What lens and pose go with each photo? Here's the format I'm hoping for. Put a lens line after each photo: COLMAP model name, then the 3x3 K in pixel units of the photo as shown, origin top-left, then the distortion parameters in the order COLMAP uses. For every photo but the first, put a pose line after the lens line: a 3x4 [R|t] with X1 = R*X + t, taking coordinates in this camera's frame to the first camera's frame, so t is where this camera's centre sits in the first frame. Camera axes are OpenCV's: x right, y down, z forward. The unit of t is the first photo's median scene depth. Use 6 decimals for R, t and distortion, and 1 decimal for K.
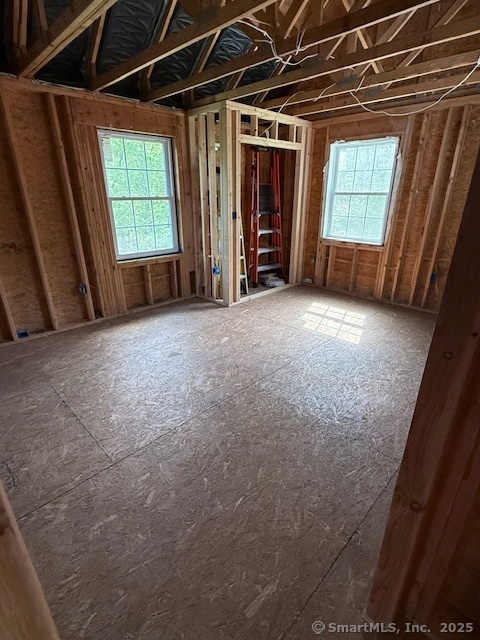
lens RADIAL K [[323.3, 0, 240.0], [0, 323.3, 320.0], [0, 0, 1]] dist [-0.000629, 0.000100]
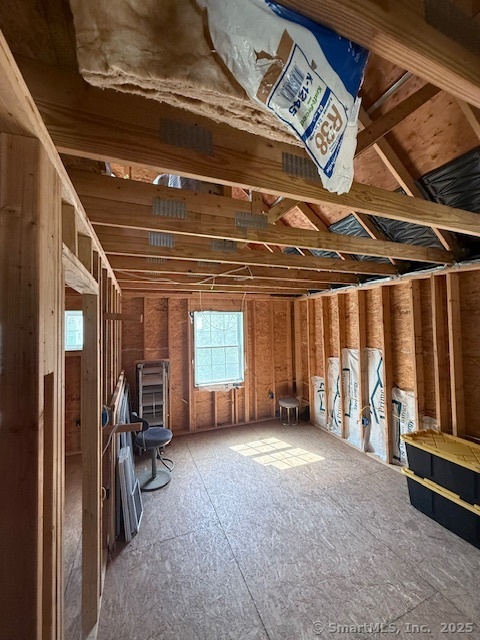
lens RADIAL K [[260.7, 0, 240.0], [0, 260.7, 320.0], [0, 0, 1]] dist [0.000480, 0.000203]
pose [[0.386846, 0.023954, 0.921833, -0.623104], [0.354609, 0.918929, -0.172689, -0.311601], [-0.851236, 0.393694, 0.346989, 0.568398]]
